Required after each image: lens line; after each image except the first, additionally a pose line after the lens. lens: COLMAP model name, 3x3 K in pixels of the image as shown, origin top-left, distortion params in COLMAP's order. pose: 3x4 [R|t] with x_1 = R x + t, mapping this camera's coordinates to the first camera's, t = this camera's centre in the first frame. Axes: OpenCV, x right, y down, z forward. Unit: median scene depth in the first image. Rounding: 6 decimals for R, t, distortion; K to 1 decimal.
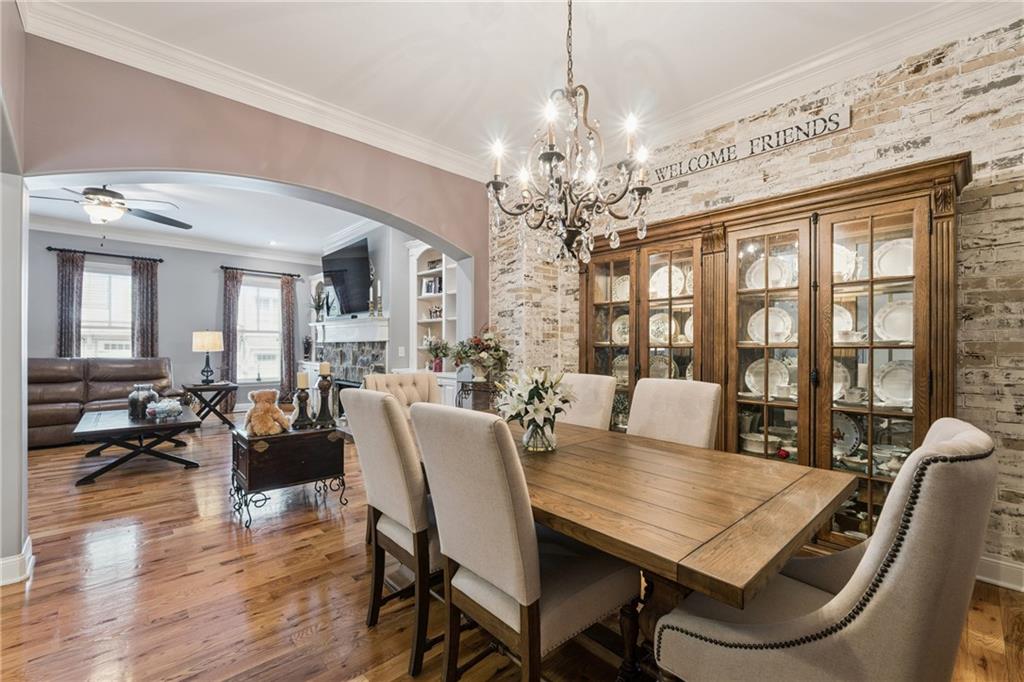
lens RADIAL K [[434.8, 0, 510.6], [0, 434.8, 349.8], [0, 0, 1]] dist [-0.008779, 0.000305]
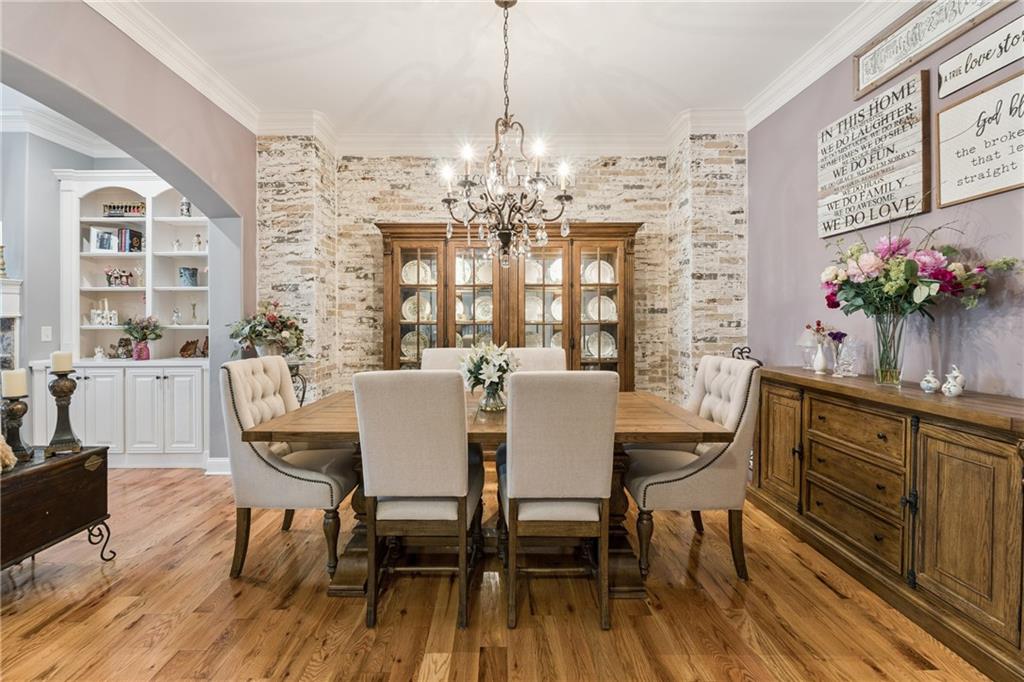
lens RADIAL K [[434.8, 0, 502.5], [0, 434.8, 325.9], [0, 0, 1]] dist [-0.008779, 0.000305]
pose [[0.669526, -0.007260, 0.742754, -0.387289], [0.010581, 0.999944, 0.000235, -0.000637], [-0.742714, 0.007702, 0.669565, 0.078475]]
